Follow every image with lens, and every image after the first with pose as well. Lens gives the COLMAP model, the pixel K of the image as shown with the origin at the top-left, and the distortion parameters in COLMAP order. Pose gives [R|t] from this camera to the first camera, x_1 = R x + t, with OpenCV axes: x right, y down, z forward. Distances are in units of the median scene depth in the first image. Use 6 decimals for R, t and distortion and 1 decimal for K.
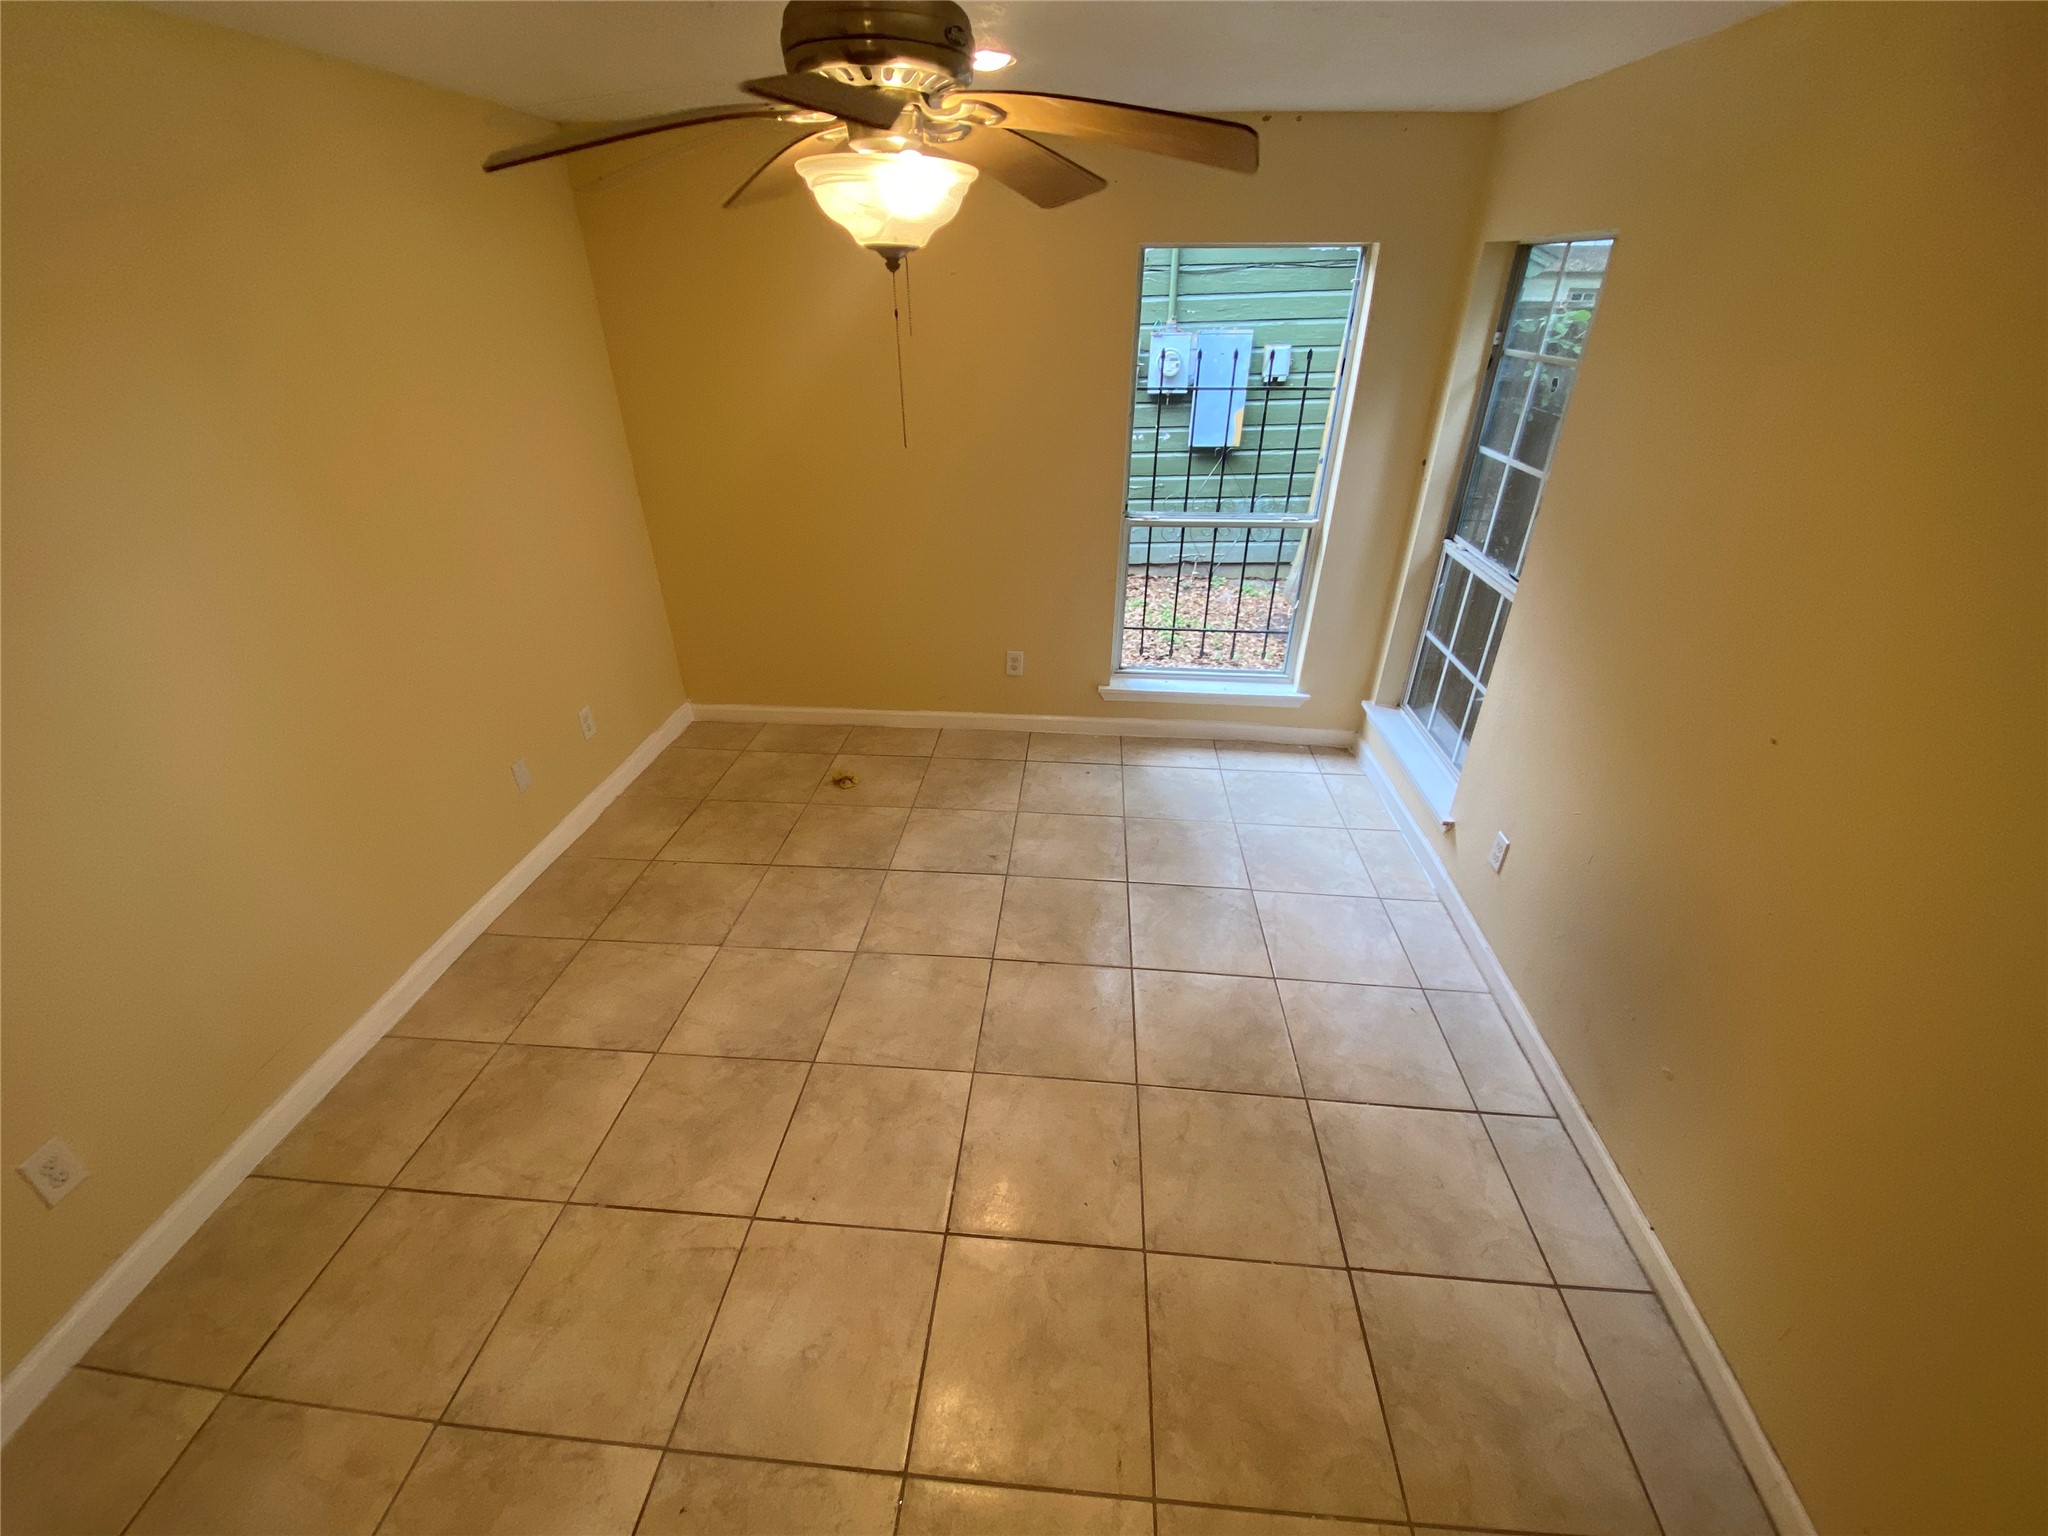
lens RADIAL K [[832.2, 0, 1033.0], [0, 832.2, 761.8], [0, 0, 1]] dist [0.043004, -0.035398]
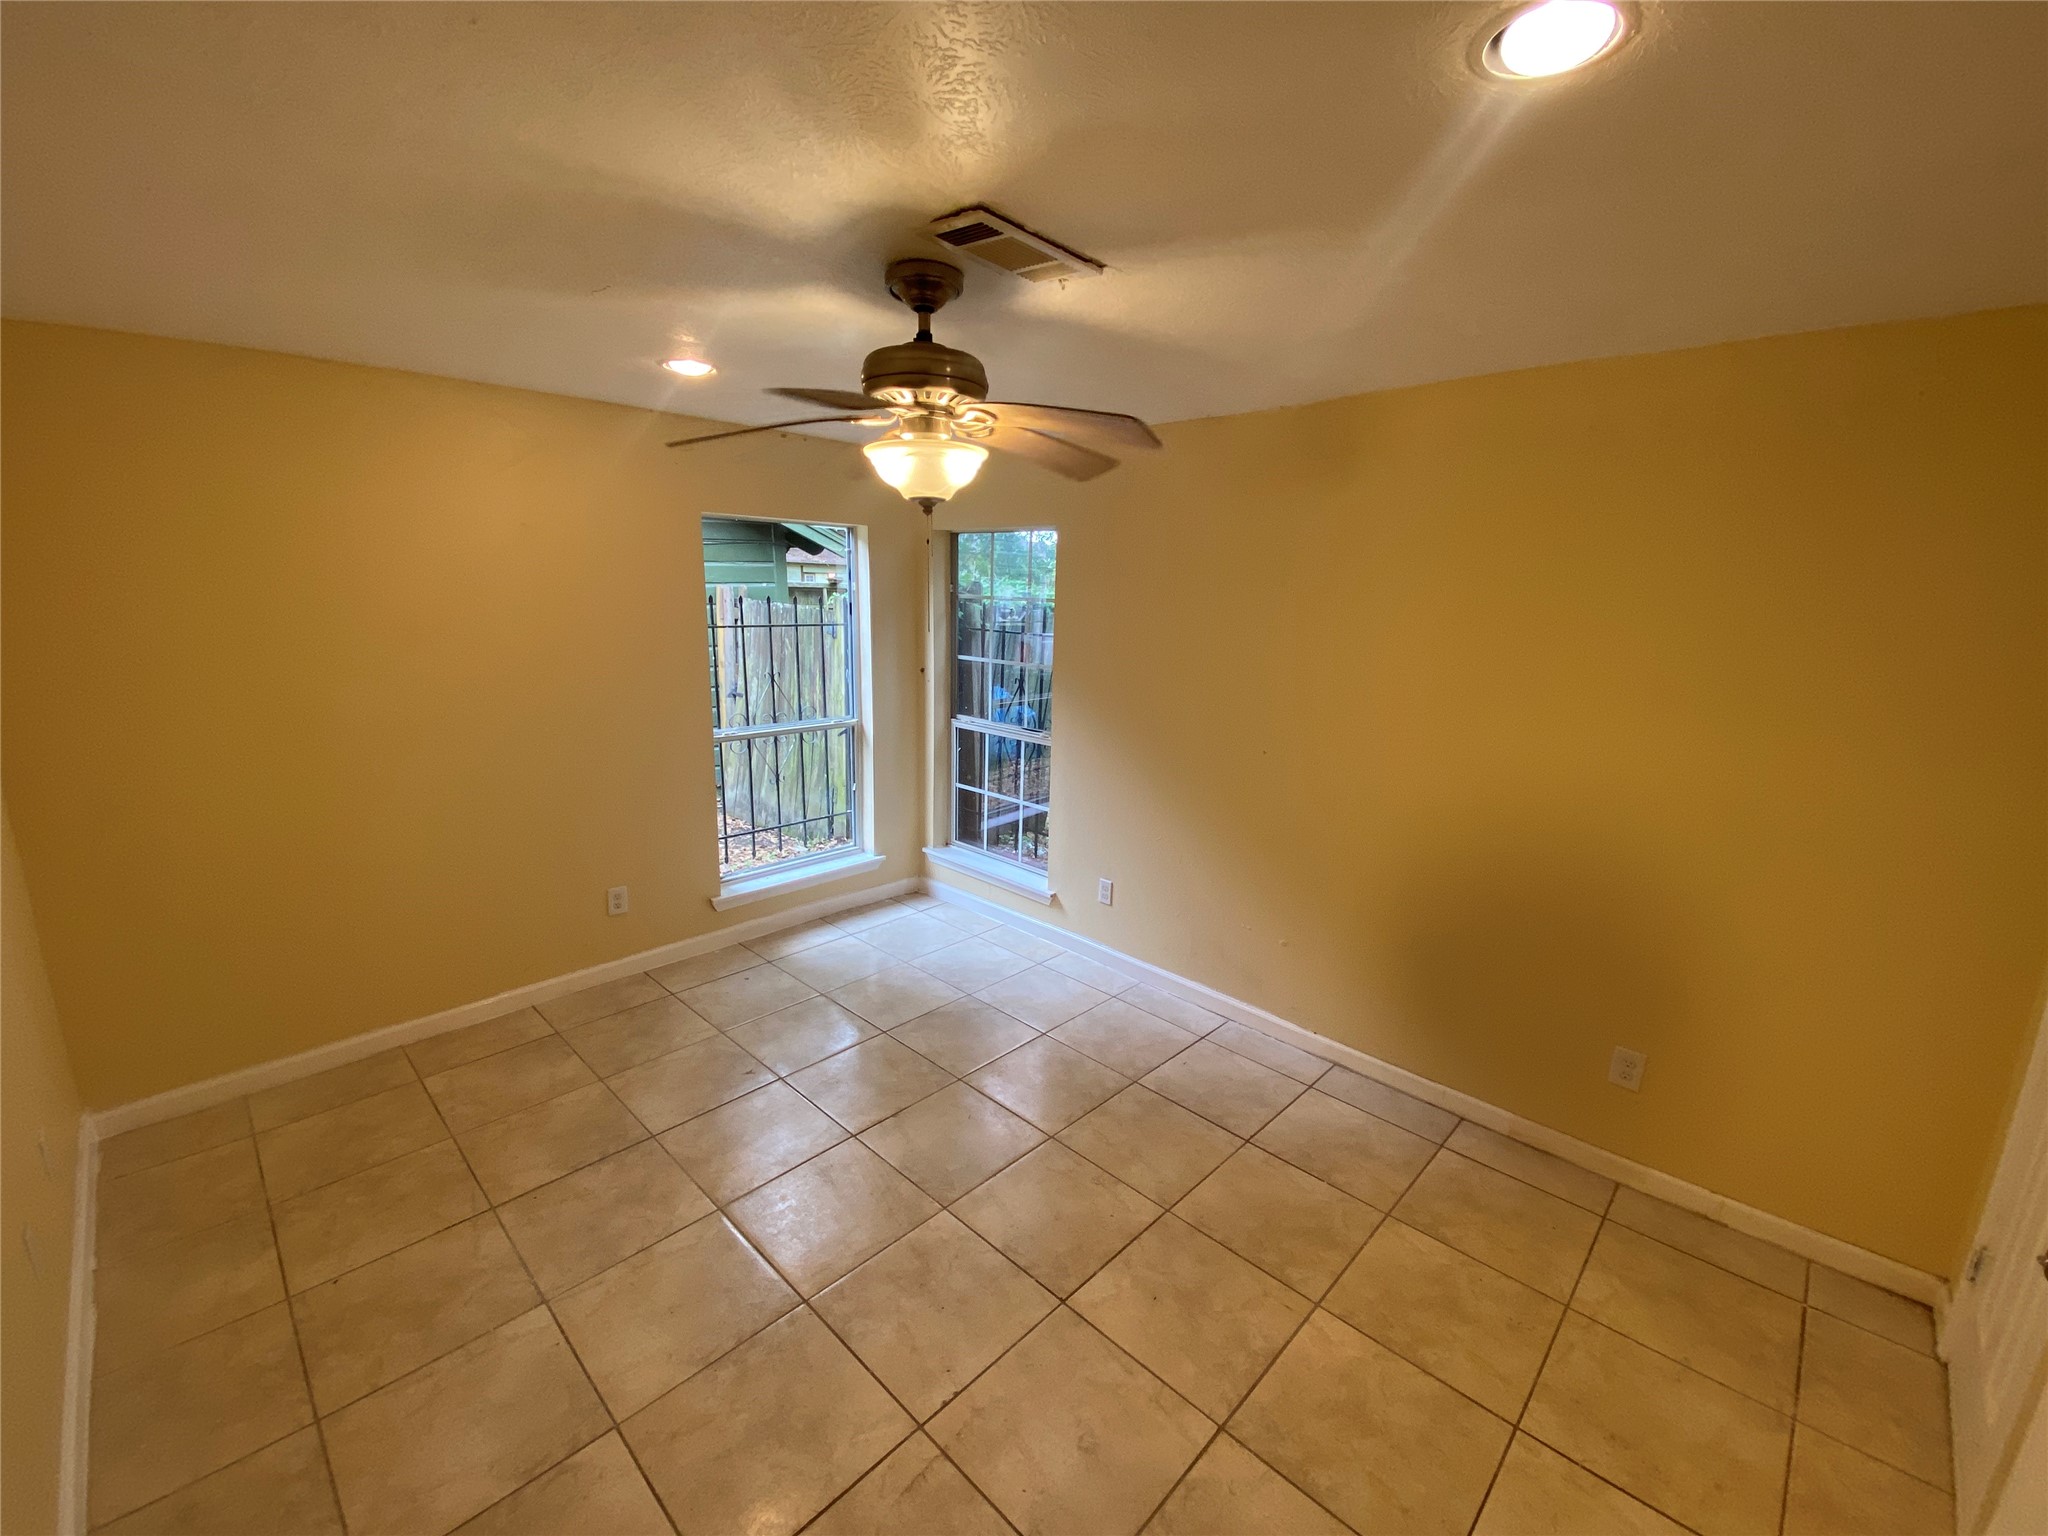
lens RADIAL K [[842.6, 0, 1024.0], [0, 842.6, 768.0], [0, 0, 1]] dist [0.052474, -0.036887]
pose [[0.636505, -0.153720, 0.755799, -0.493529], [0.361058, 0.925317, -0.115872, 0.019043], [-0.681541, 0.346640, 0.644470, 0.048377]]
